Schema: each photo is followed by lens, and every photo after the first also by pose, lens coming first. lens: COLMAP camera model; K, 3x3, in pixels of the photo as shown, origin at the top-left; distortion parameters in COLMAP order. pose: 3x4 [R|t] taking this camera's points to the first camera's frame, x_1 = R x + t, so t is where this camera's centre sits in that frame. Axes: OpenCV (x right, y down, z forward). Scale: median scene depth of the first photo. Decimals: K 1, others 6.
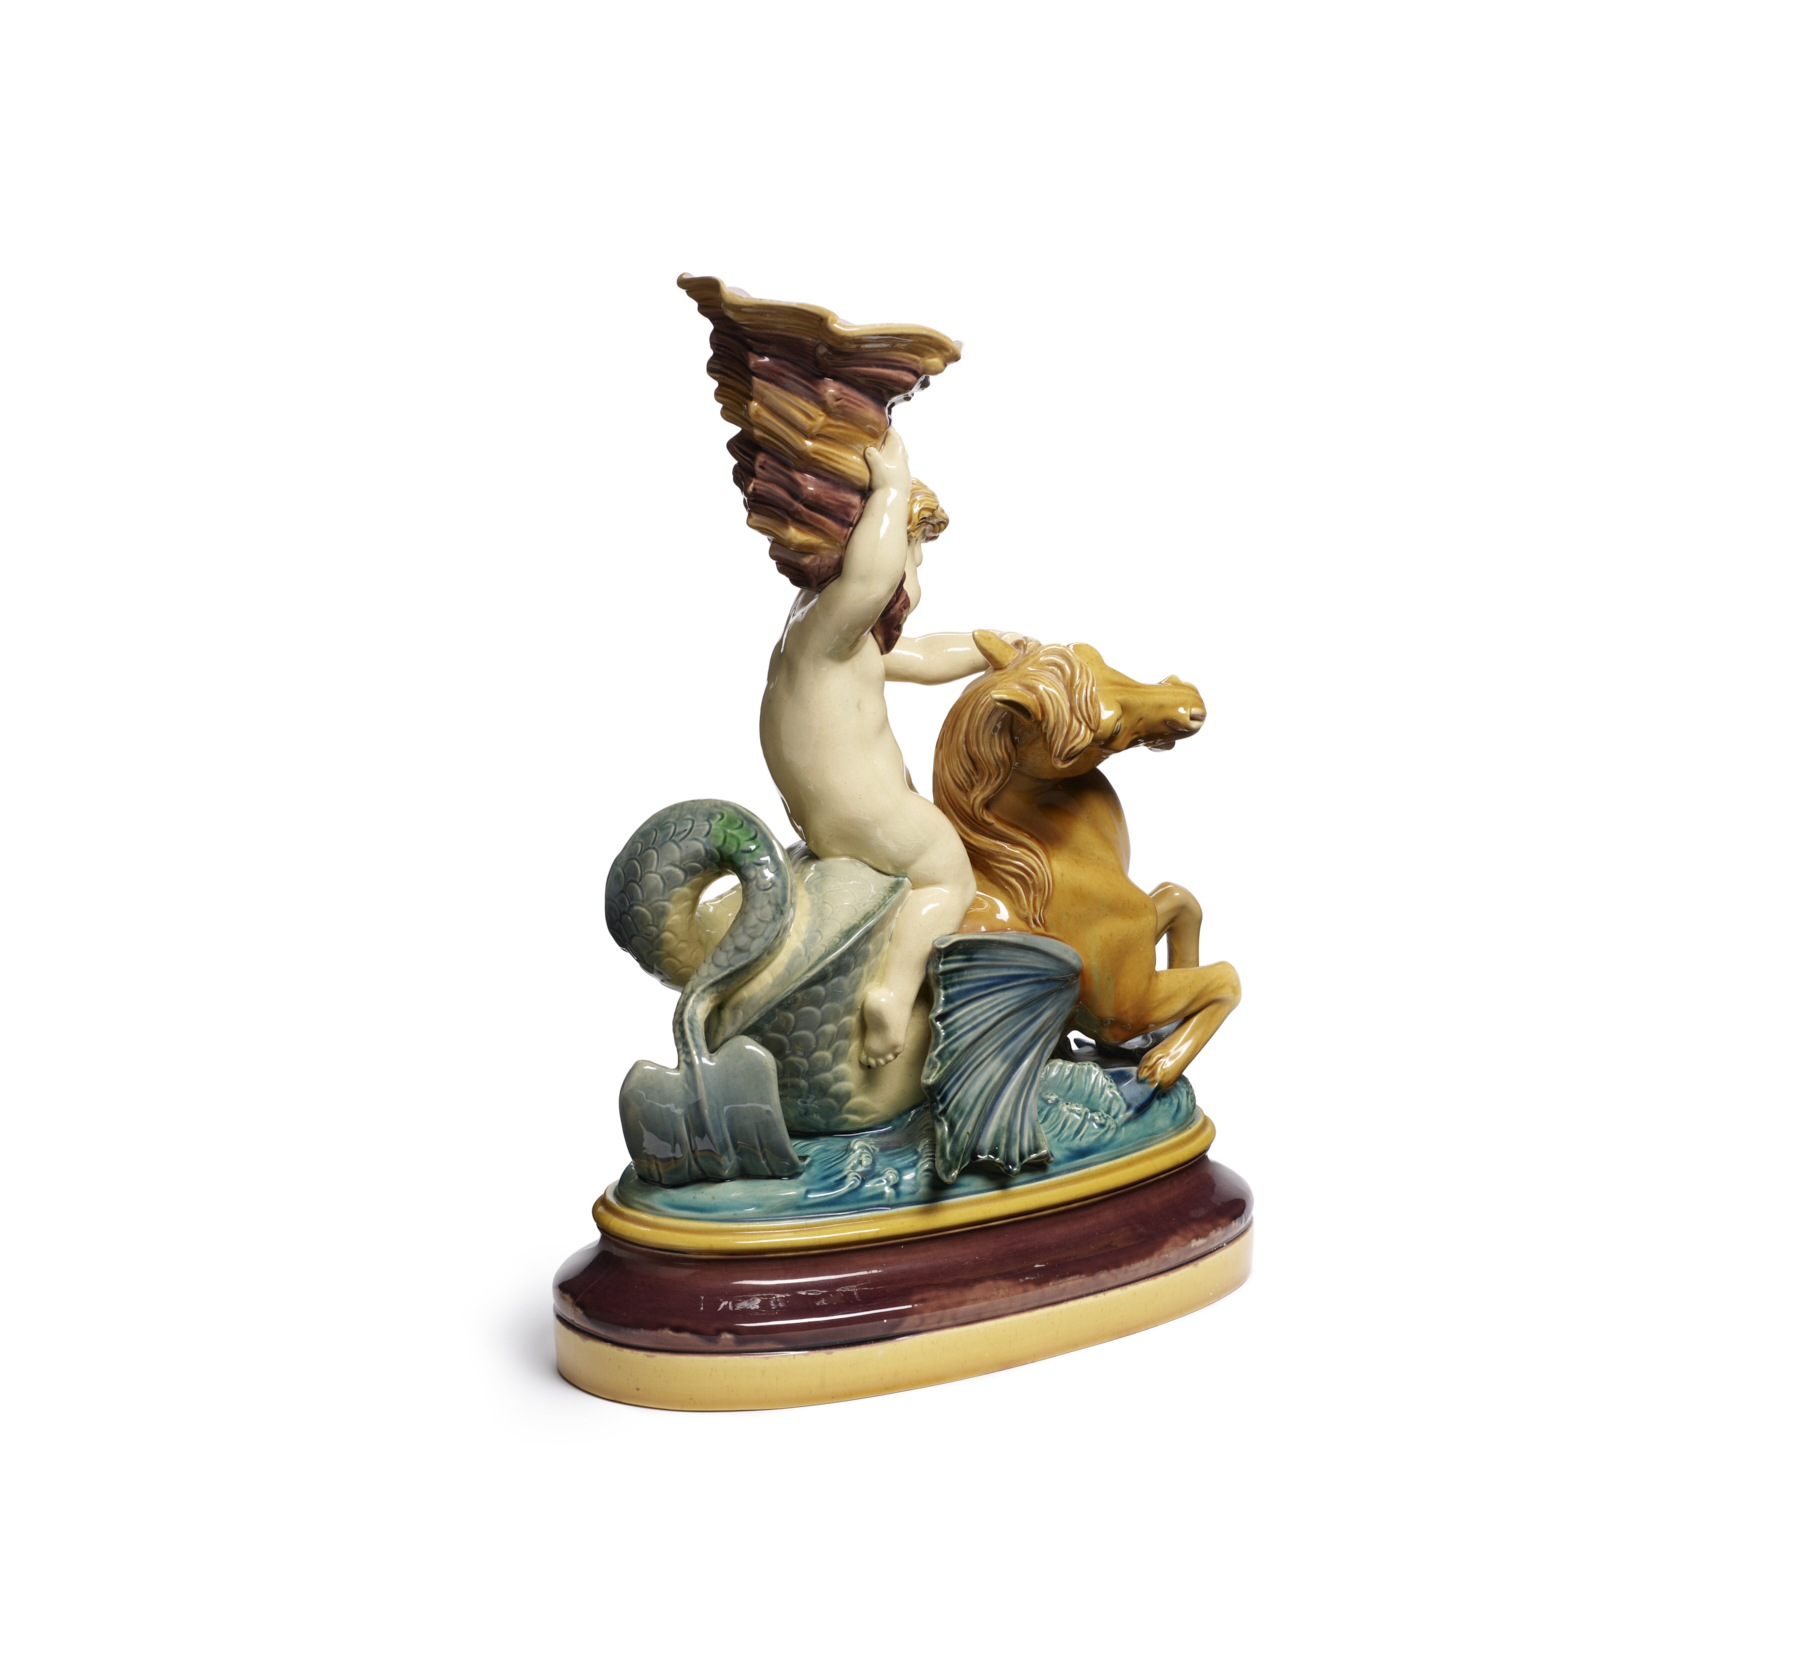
lens RADIAL K [[3909.5, 0, 900.0], [0, 3909.5, 836.0], [0, 0, 1]] dist [-0.040823, -0.120391]
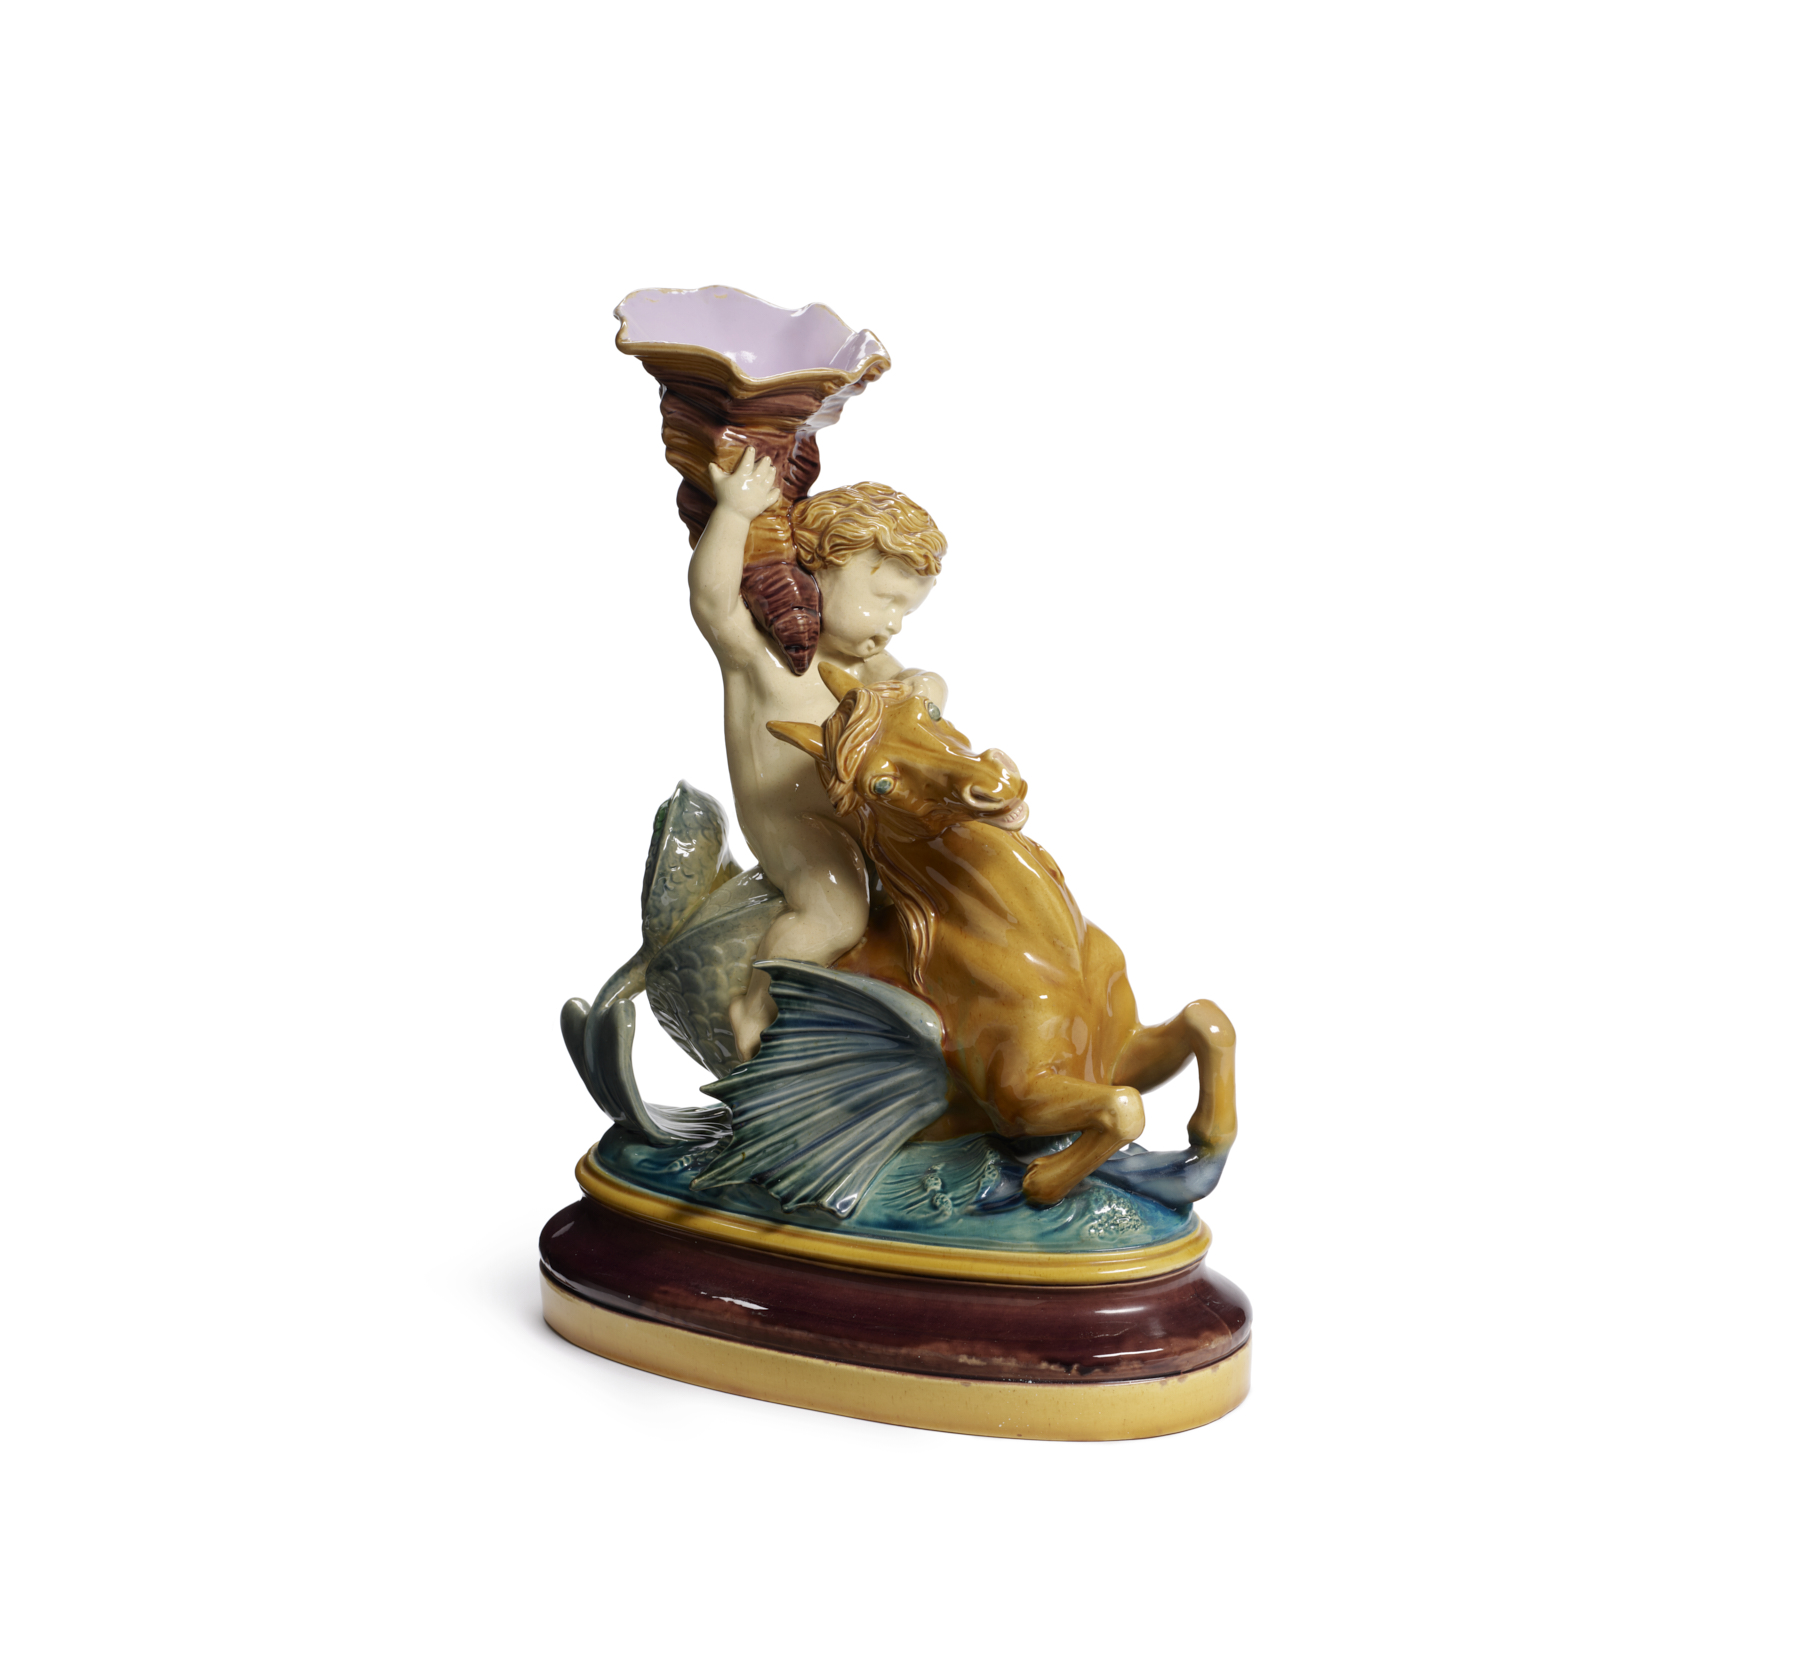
lens RADIAL K [[3909.5, 0, 900.0], [0, 3909.5, 836.0], [0, 0, 1]] dist [-0.040823, -0.120391]
pose [[0.346398, 0.179131, -0.920826, 0.937508], [-0.175184, 0.976683, 0.124096, -0.134797], [0.921585, 0.118328, 0.369702, 0.652426]]
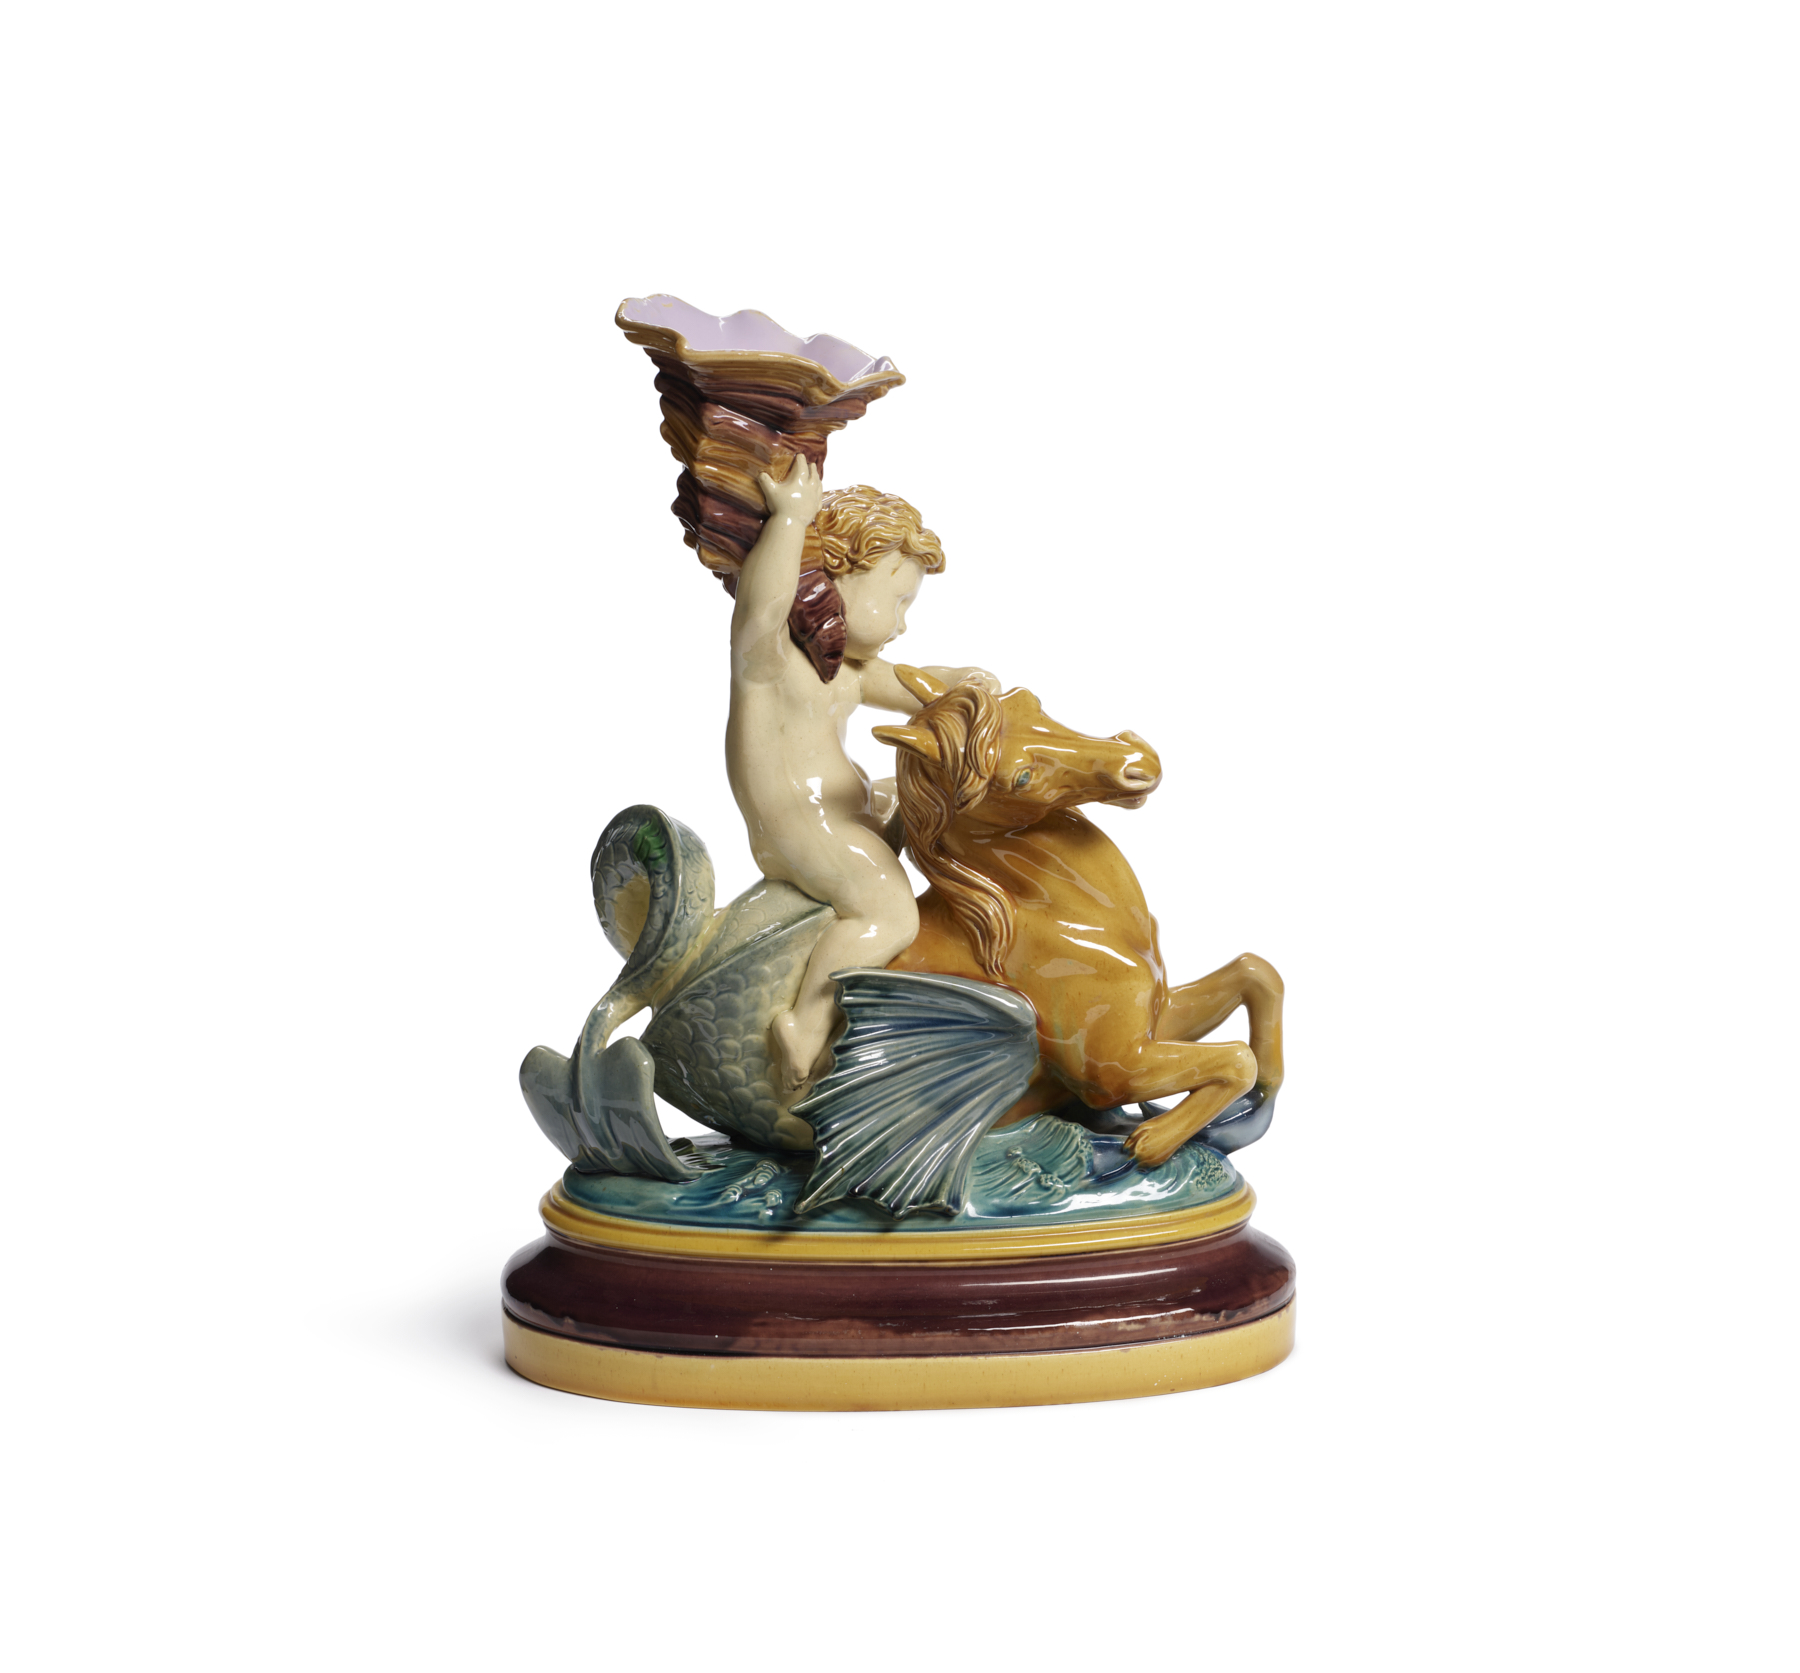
lens RADIAL K [[3909.5, 0, 900.0], [0, 3909.5, 836.5], [0, 0, 1]] dist [-0.040823, -0.120391]
pose [[0.820753, 0.107167, -0.561141, 0.574702], [-0.109658, 0.993536, 0.029355, -0.038193], [0.560660, 0.037441, 0.827200, 0.182432]]
